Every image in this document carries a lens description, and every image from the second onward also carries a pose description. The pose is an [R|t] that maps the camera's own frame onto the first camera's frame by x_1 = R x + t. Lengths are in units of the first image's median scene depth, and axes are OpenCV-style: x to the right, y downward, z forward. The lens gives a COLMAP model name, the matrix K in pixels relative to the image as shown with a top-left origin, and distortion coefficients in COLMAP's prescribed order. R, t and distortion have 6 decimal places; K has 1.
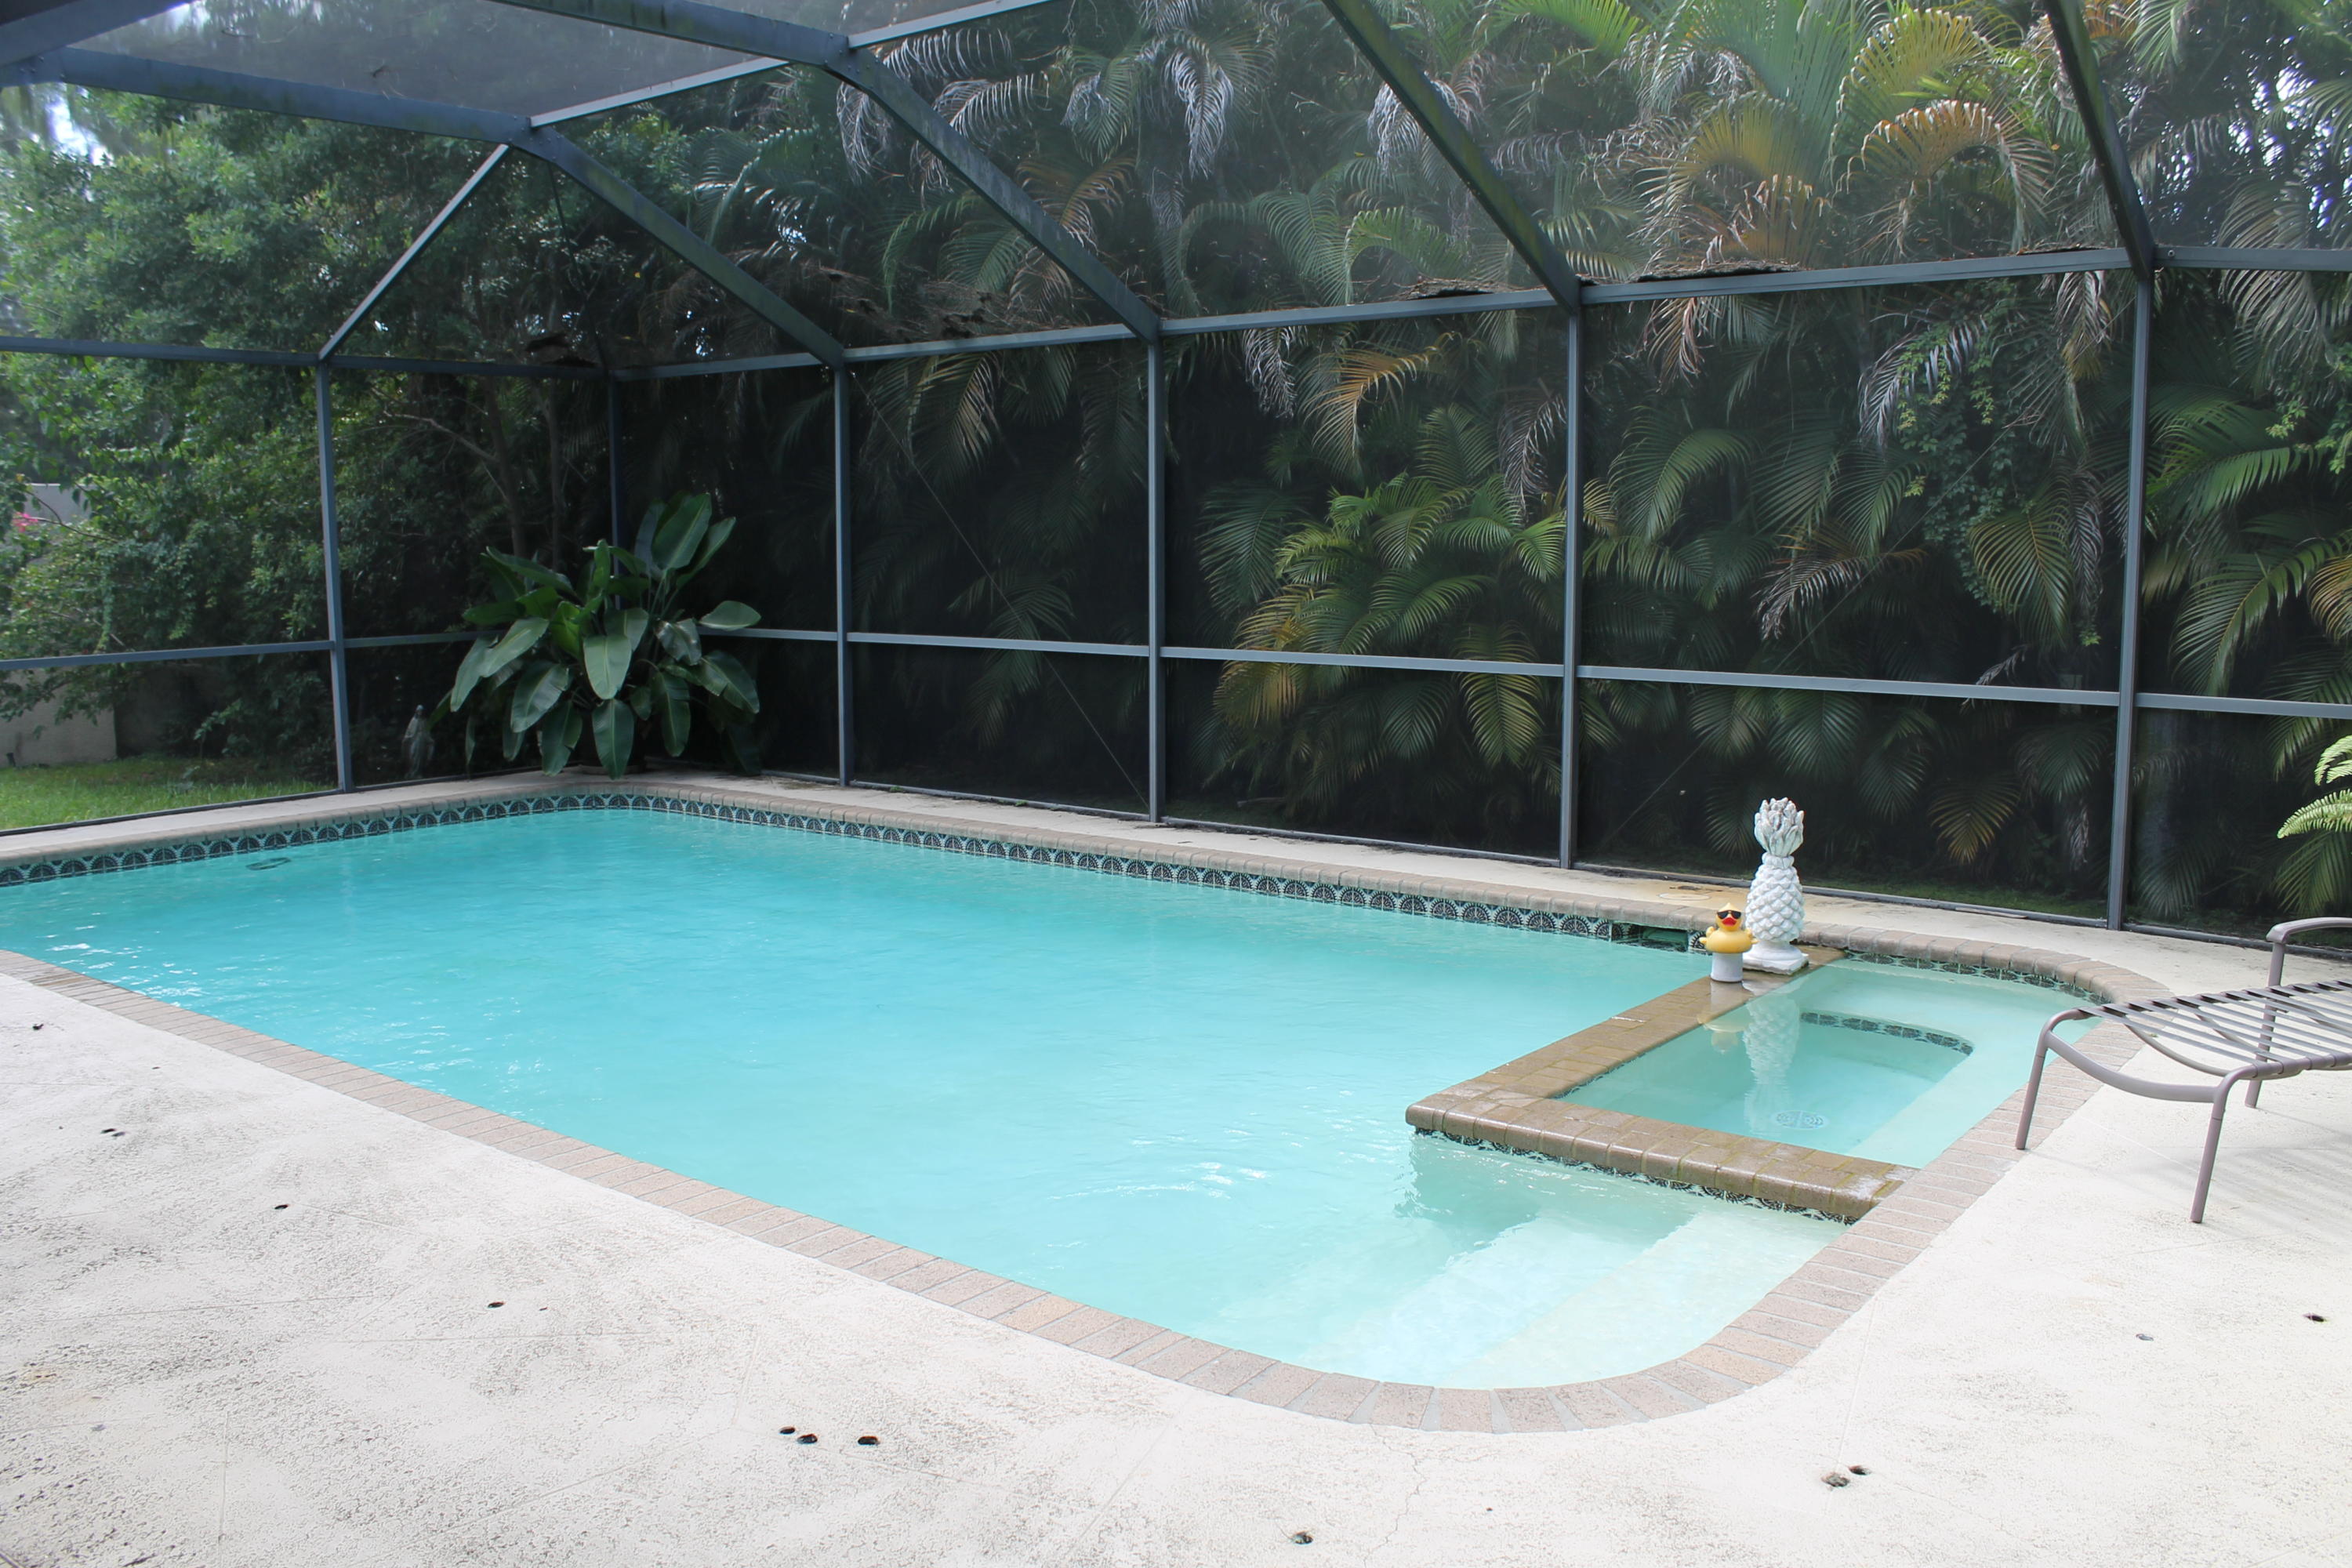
lens RADIAL K [[1982.7, 0, 1176.0], [0, 1982.7, 784.0], [0, 0, 1]] dist [-0.157734, 0.143132]
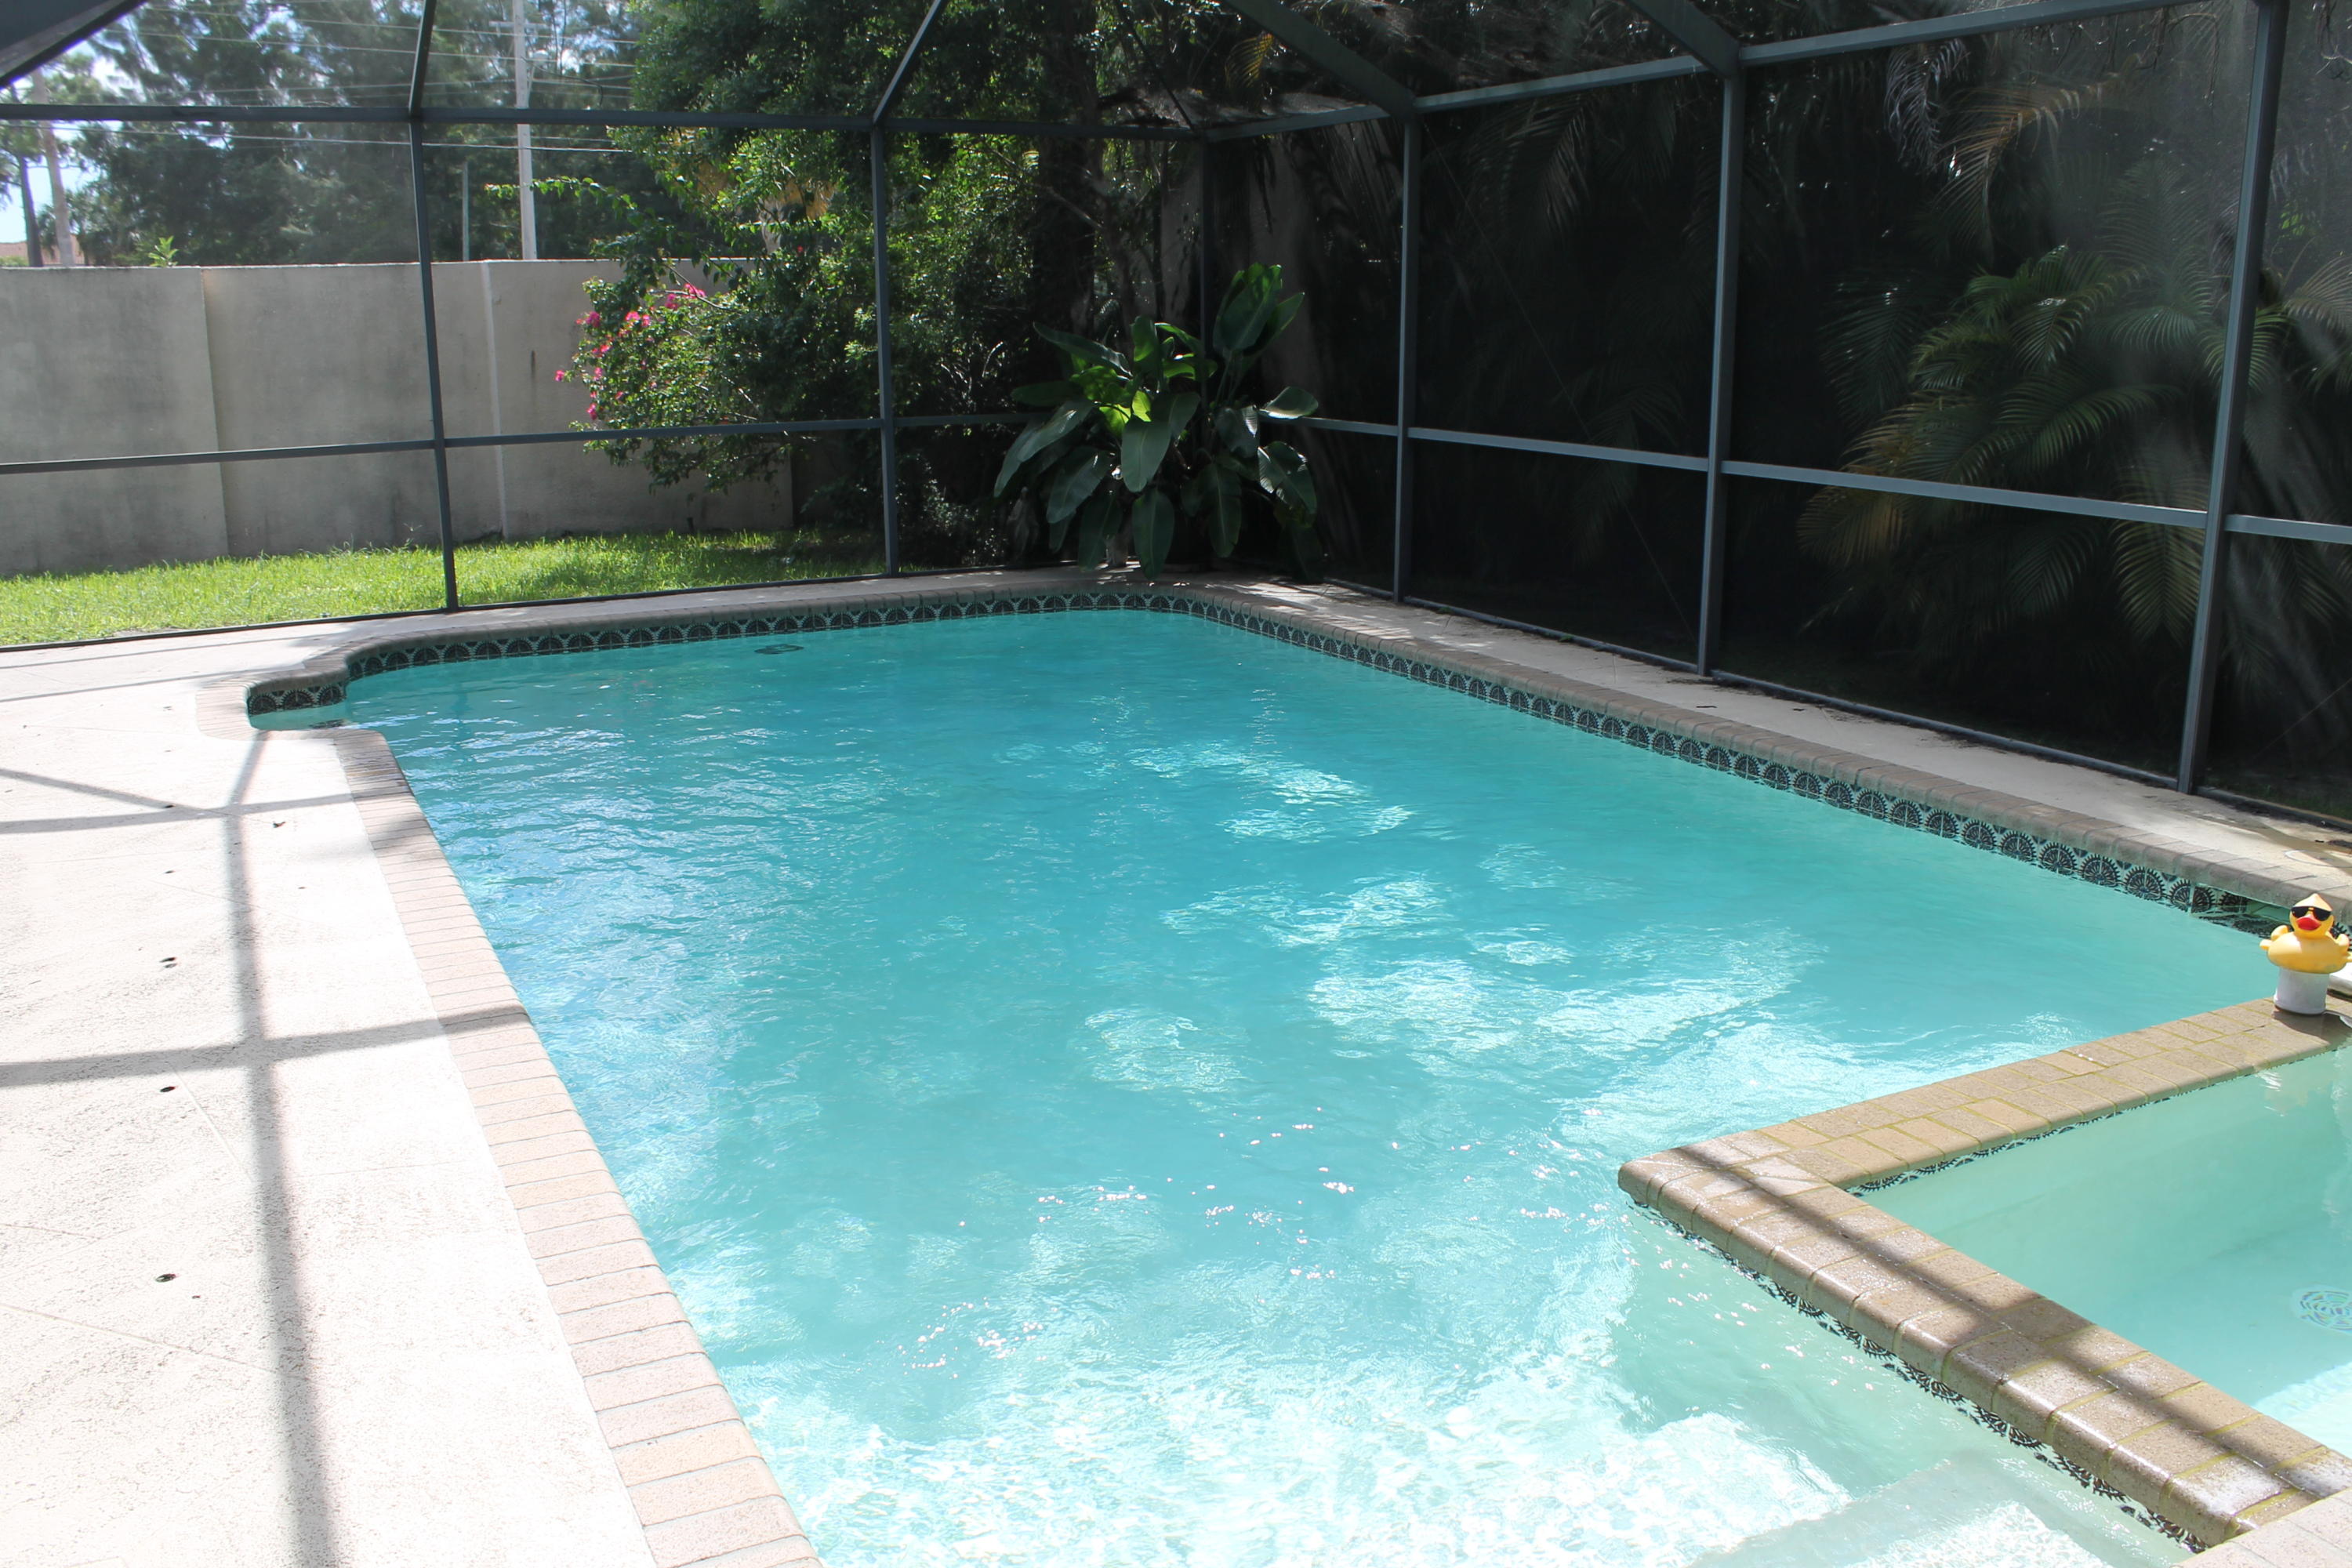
lens RADIAL K [[1982.7, 0, 1176.0], [0, 1982.7, 784.0], [0, 0, 1]] dist [-0.157734, 0.143132]
pose [[0.910553, 0.099864, -0.401150, 0.117058], [-0.056365, 0.991312, 0.118842, -0.019768], [0.409533, -0.085601, 0.908271, 0.163772]]
